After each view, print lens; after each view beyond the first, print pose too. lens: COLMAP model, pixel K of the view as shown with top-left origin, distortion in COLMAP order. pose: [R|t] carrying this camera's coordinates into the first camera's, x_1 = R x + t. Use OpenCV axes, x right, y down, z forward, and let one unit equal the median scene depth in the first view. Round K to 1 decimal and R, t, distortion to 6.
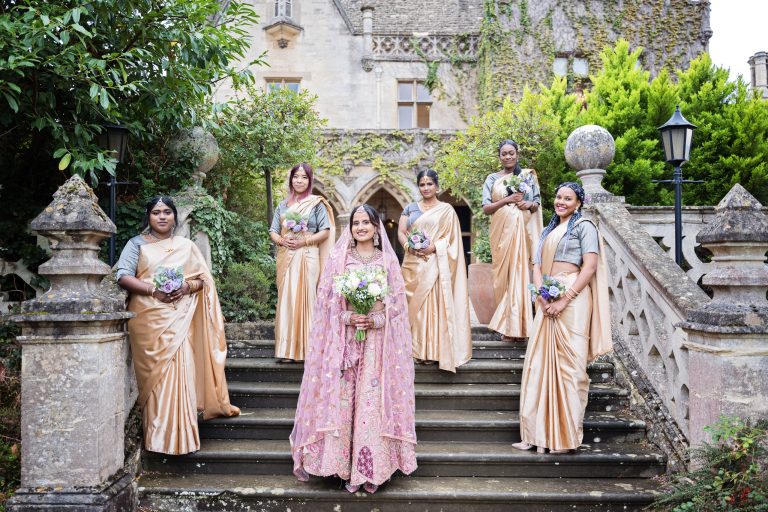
lens RADIAL K [[950.5, 0, 384.0], [0, 950.5, 256.0], [0, 0, 1]] dist [0.018707, 0.010450]
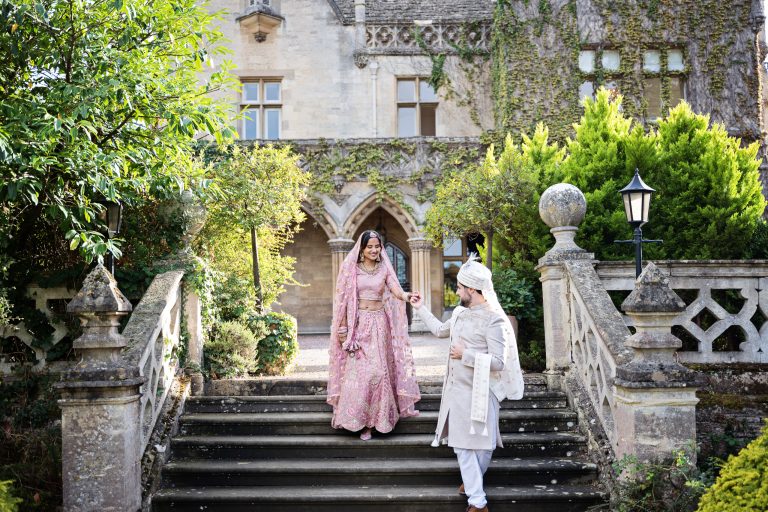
lens RADIAL K [[1250.0, 0, 384.0], [0, 1250.0, 256.0], [0, 0, 1]] dist [0.015104, 0.039682]
pose [[0.999824, -0.017089, -0.007718, 0.009730], [0.016996, 0.999784, -0.011990, -0.014357], [0.007921, 0.011857, 0.999898, -0.117852]]
